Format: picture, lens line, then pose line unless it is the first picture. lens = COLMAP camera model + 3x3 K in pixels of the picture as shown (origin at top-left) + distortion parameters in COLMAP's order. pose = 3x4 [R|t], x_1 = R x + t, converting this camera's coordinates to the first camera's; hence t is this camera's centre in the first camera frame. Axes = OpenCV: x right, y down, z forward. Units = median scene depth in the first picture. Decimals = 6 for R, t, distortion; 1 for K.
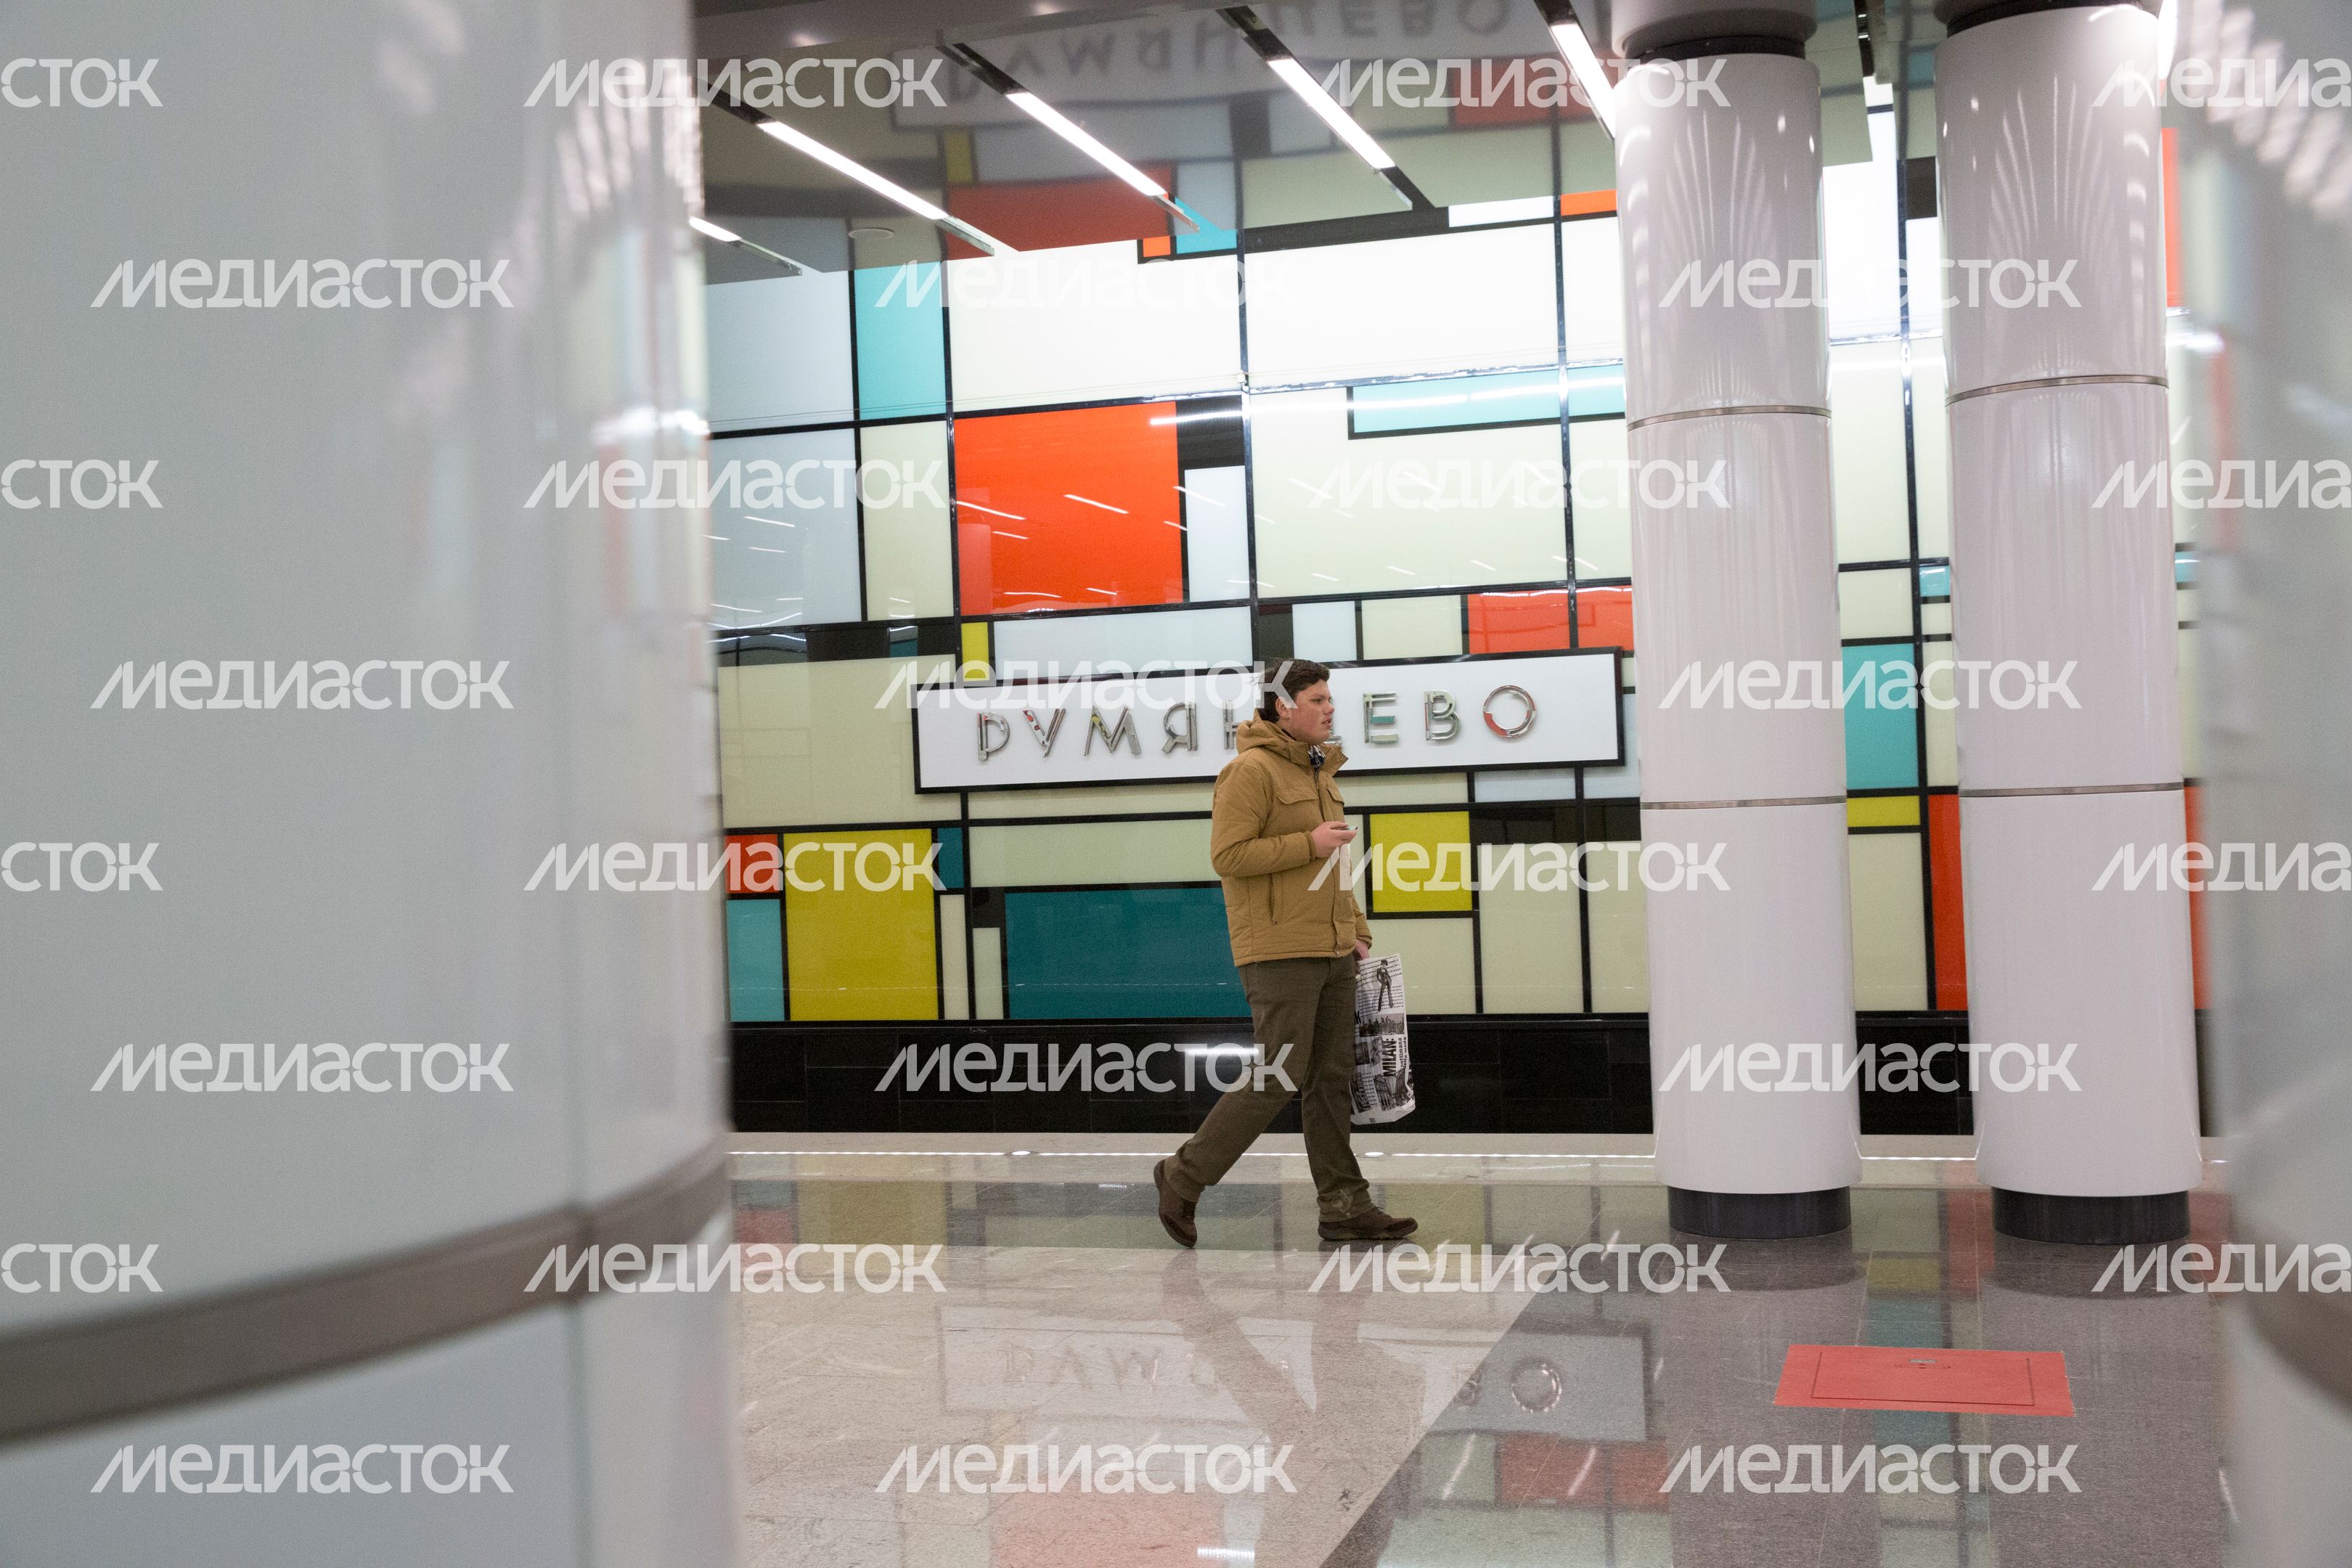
lens RADIAL K [[2634.0, 0, 1176.0], [0, 2634.0, 784.0], [0, 0, 1]] dist [0.011280, 0.002956]
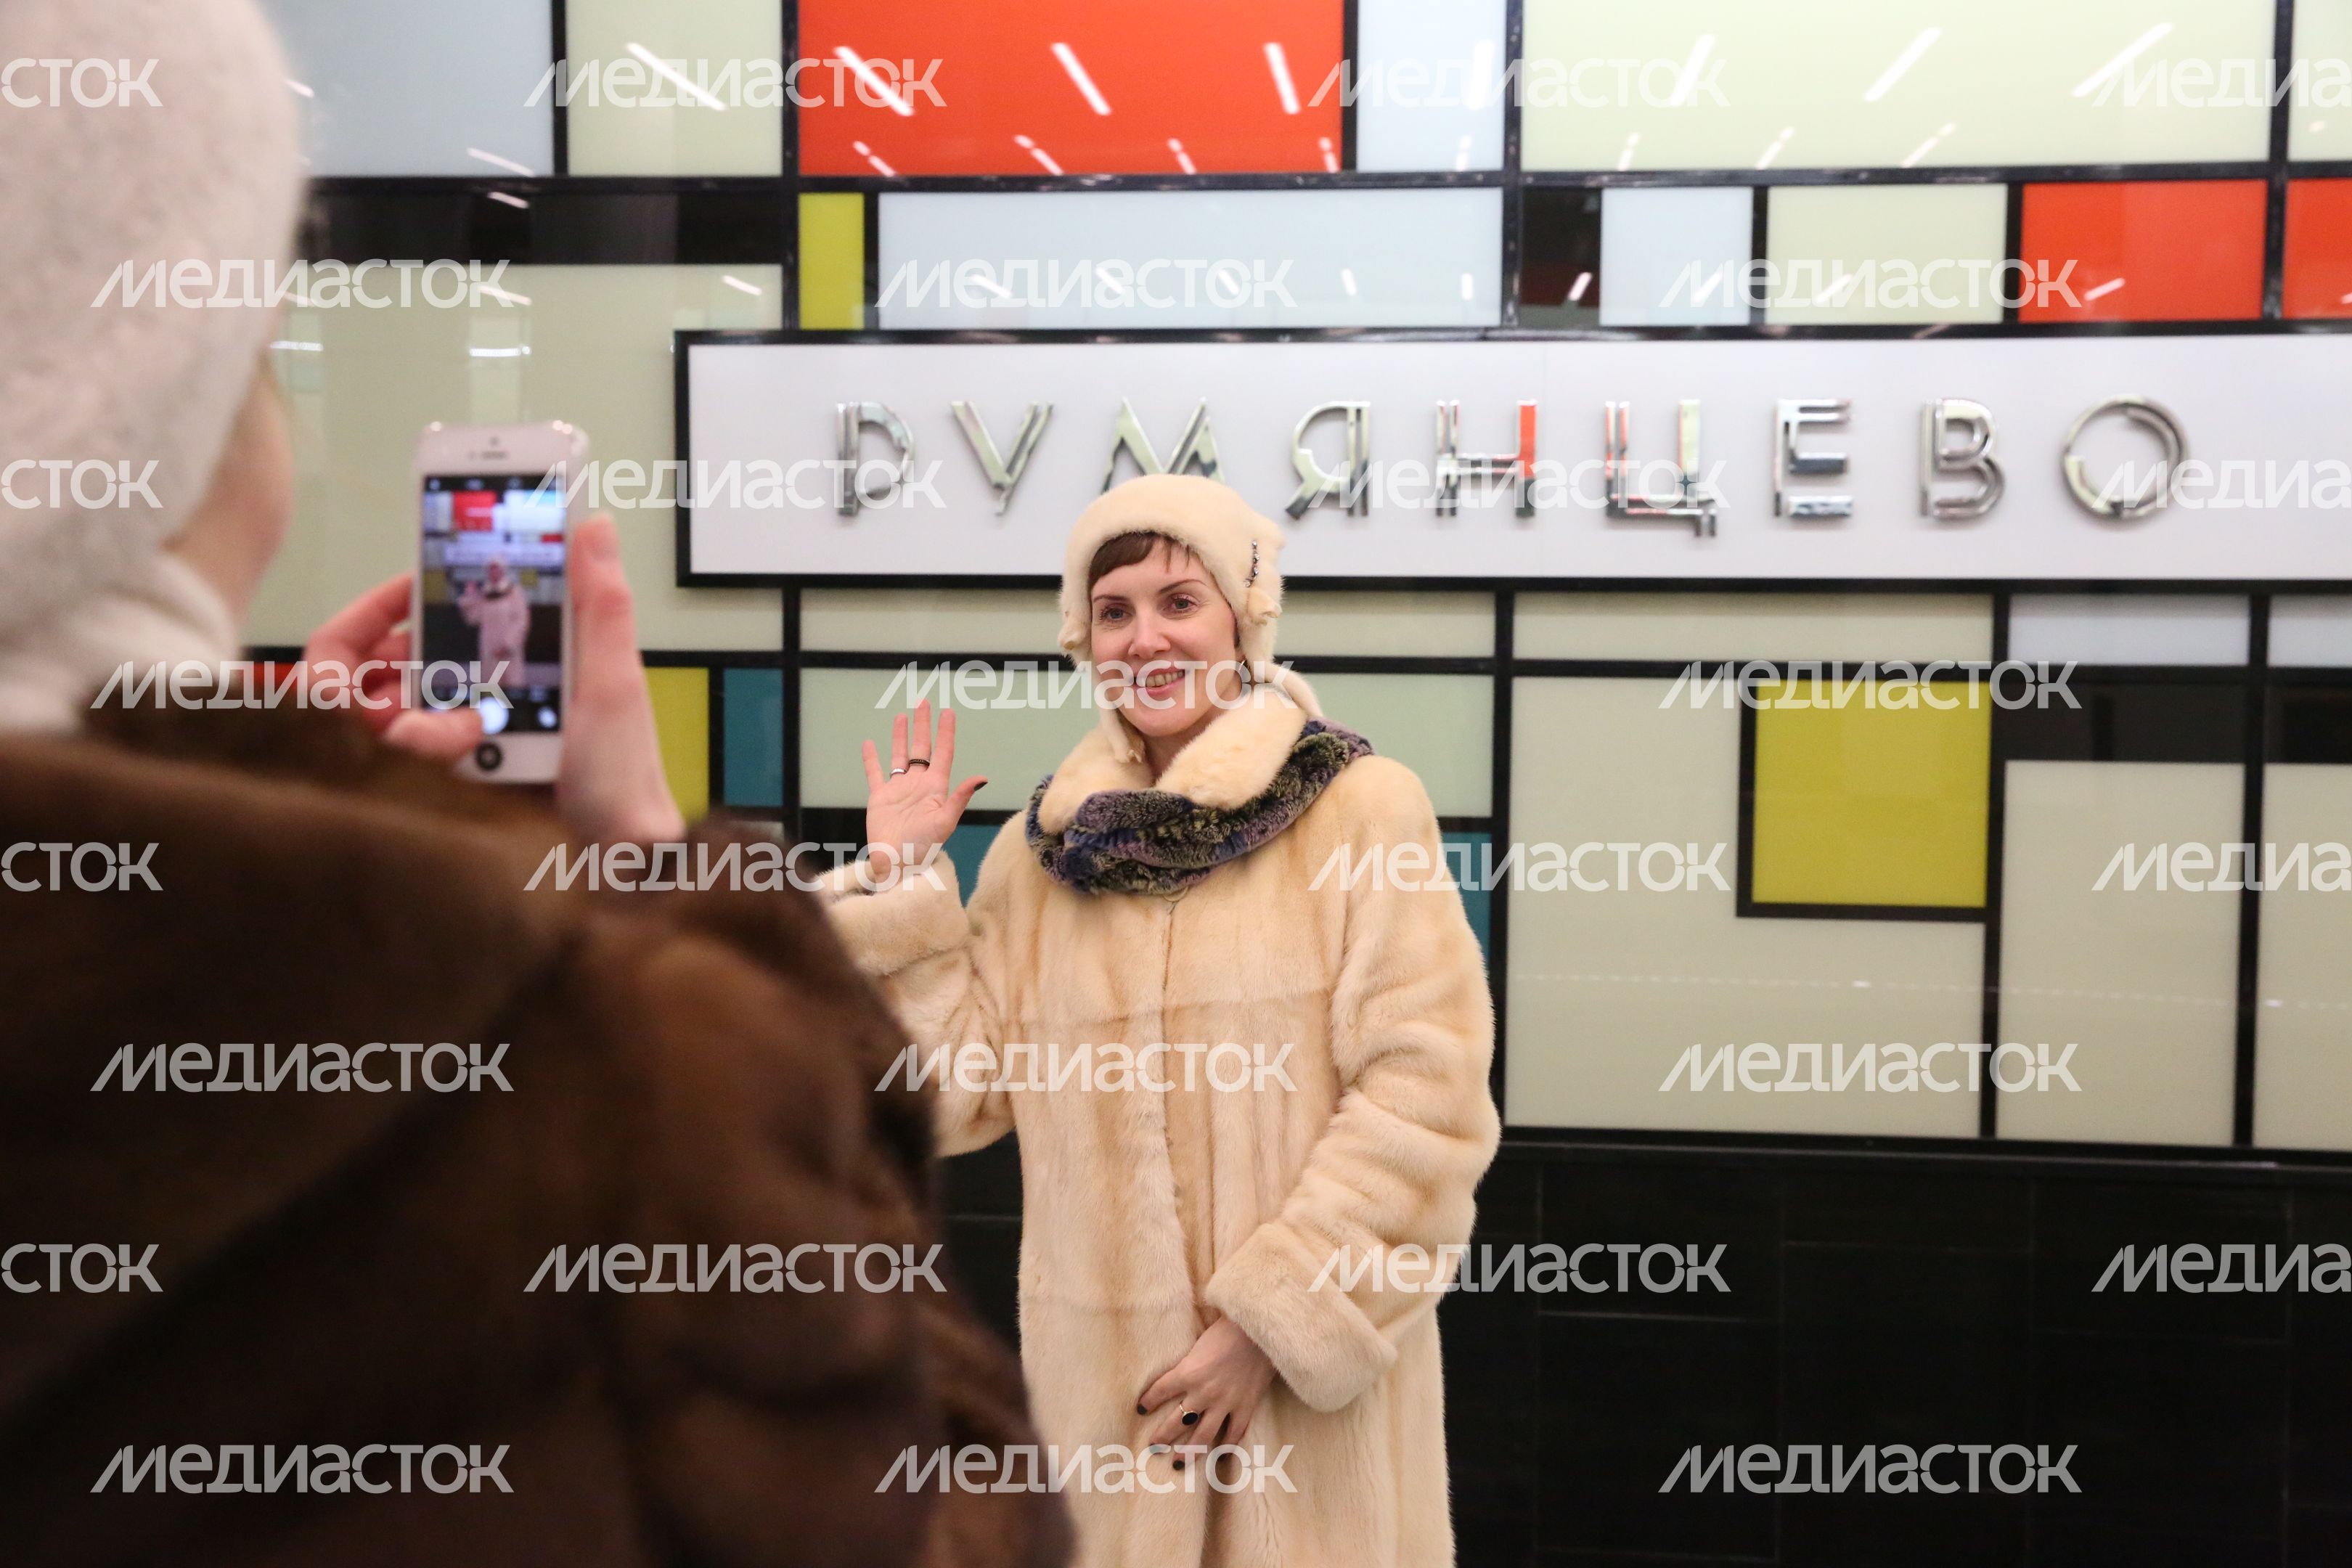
lens RADIAL K [[2725.4, 0, 1176.0], [0, 2725.4, 784.0], [0, 0, 1]] dist [0.018919, 0.030746]
pose [[0.978410, 0.029680, 0.204530, -0.113196], [-0.043929, 0.996886, 0.065482, 0.003162], [-0.201950, -0.073053, 0.976668, 0.564627]]
